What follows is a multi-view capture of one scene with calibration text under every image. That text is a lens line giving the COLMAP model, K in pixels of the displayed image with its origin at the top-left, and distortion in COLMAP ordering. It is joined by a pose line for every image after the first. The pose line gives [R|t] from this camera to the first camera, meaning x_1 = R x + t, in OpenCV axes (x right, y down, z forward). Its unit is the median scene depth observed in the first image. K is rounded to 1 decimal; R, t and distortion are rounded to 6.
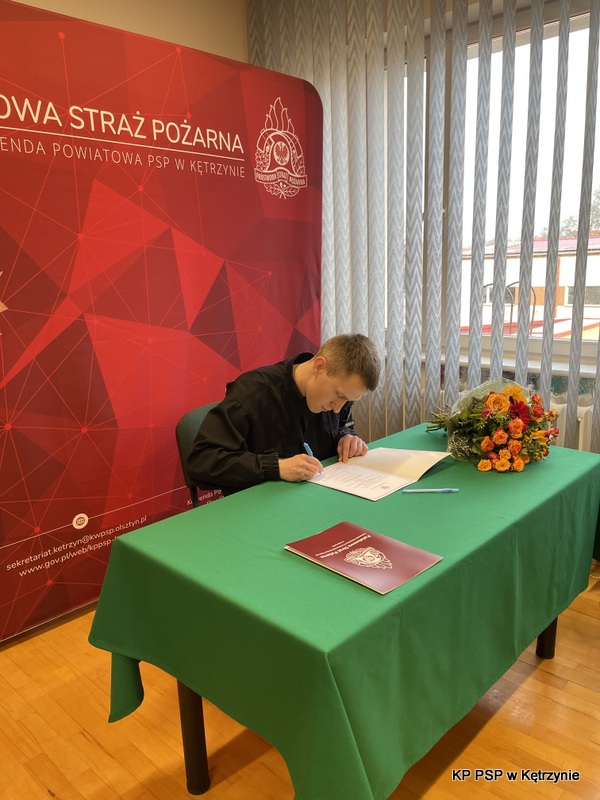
lens RADIAL K [[596.8, 0, 301.8], [0, 596.8, 400.7], [0, 0, 1]] dist [0.075282, -0.105381]
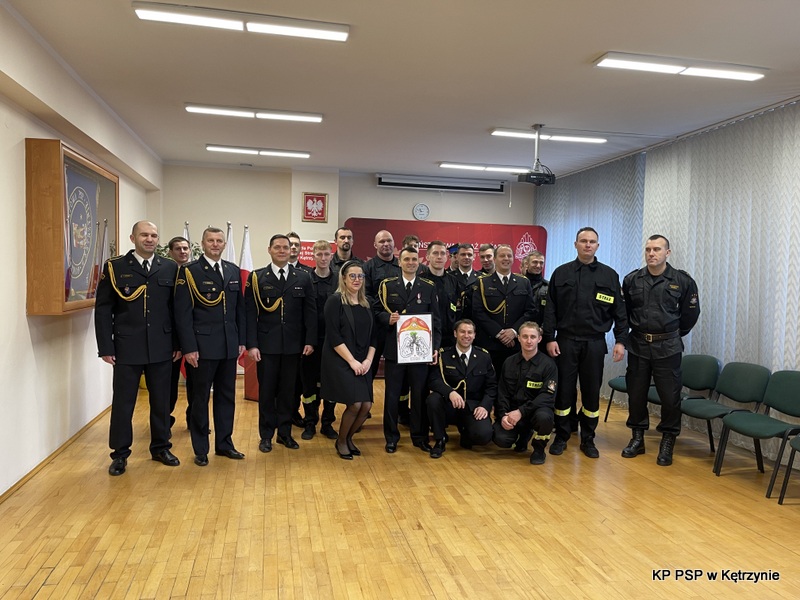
lens RADIAL K [[596.8, 0, 396.4], [0, 596.8, 302.7], [0, 0, 1]] dist [0.075282, -0.105381]
pose [[0.803807, 0.075665, -0.590058, 1.520140], [-0.176013, 0.977718, -0.114397, 0.390422], [0.568255, 0.195811, 0.799215, -2.135990]]
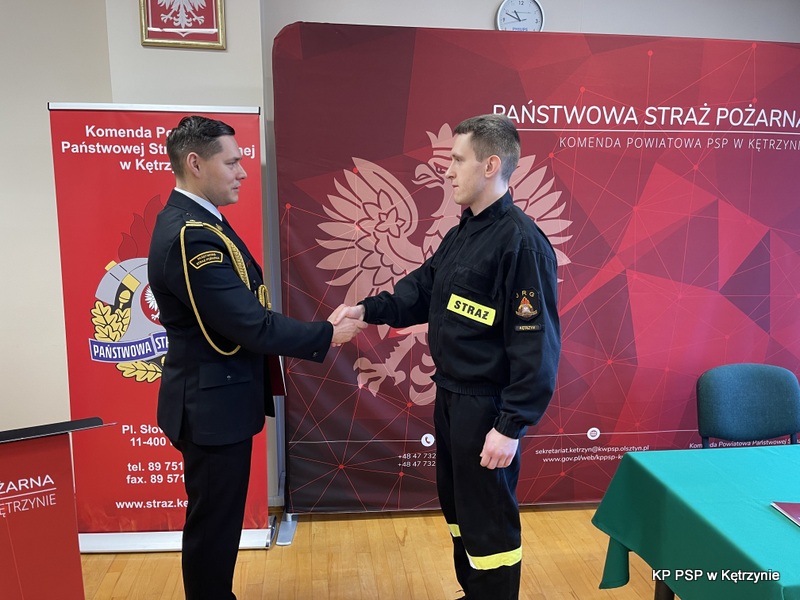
lens RADIAL K [[596.8, 0, 394.2], [0, 596.8, 302.8], [0, 0, 1]] dist [0.075282, -0.105381]
pose [[0.770681, 0.147113, -0.620007, 0.045148], [-0.165196, 0.985847, 0.028576, -0.033428], [0.615436, 0.080400, 0.784075, -0.248213]]
